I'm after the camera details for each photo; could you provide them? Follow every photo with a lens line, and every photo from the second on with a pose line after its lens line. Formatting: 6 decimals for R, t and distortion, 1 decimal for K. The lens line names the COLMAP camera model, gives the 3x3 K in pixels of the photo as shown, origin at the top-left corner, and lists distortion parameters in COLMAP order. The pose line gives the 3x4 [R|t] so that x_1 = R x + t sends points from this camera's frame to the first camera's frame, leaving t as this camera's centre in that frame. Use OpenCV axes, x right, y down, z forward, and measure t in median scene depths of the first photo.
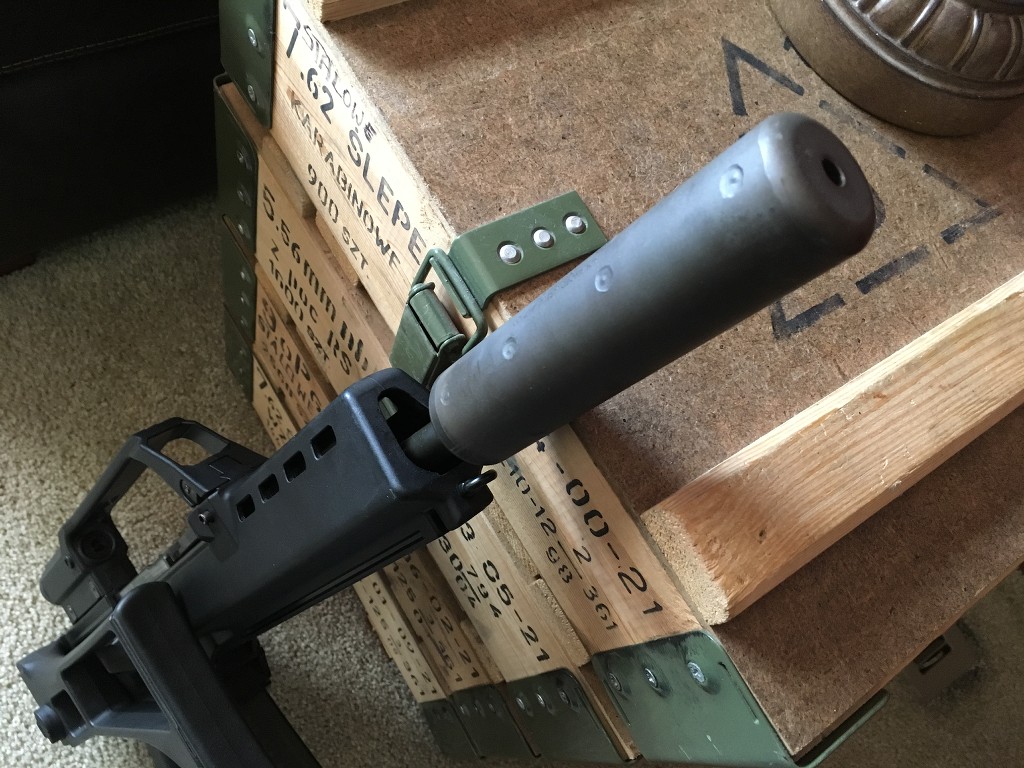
lens RADIAL K [[881.3, 0, 510.7], [0, 881.3, 381.2], [0, 0, 1]] dist [0.046742, -0.002672]
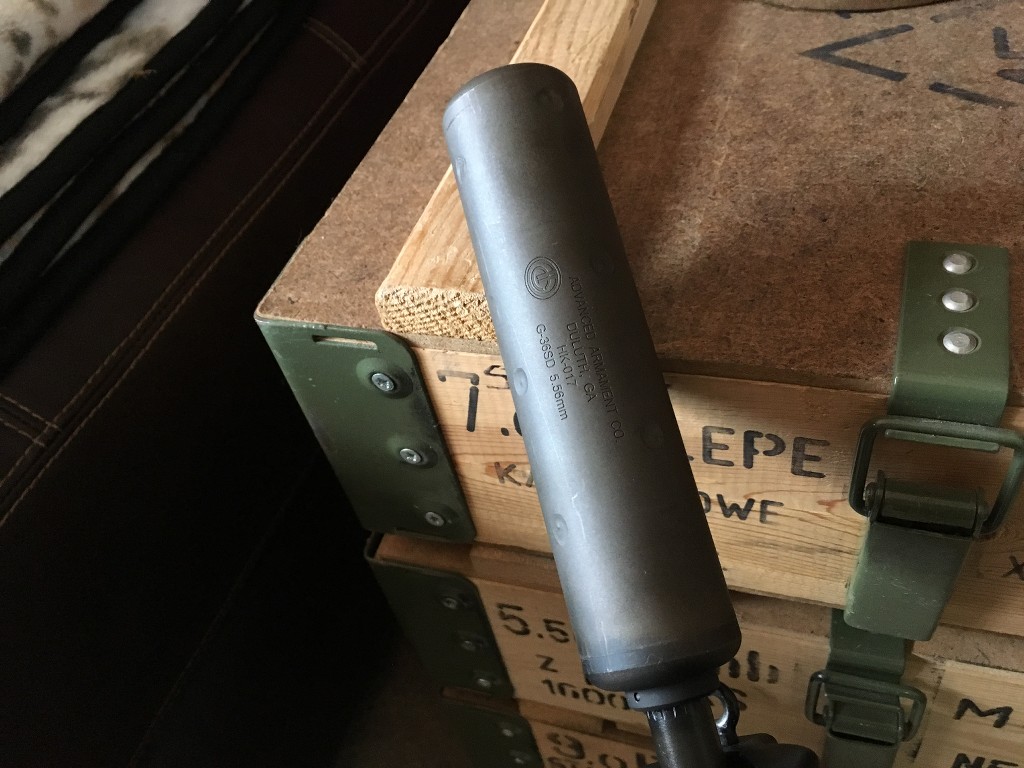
lens RADIAL K [[881.3, 0, 514.0], [0, 881.3, 387.5], [0, 0, 1]] dist [0.046742, -0.002672]
pose [[0.683583, -0.713955, 0.151597, -0.308306], [0.724090, 0.637285, -0.263743, -0.158827], [0.091690, 0.290060, 0.952606, 0.263593]]
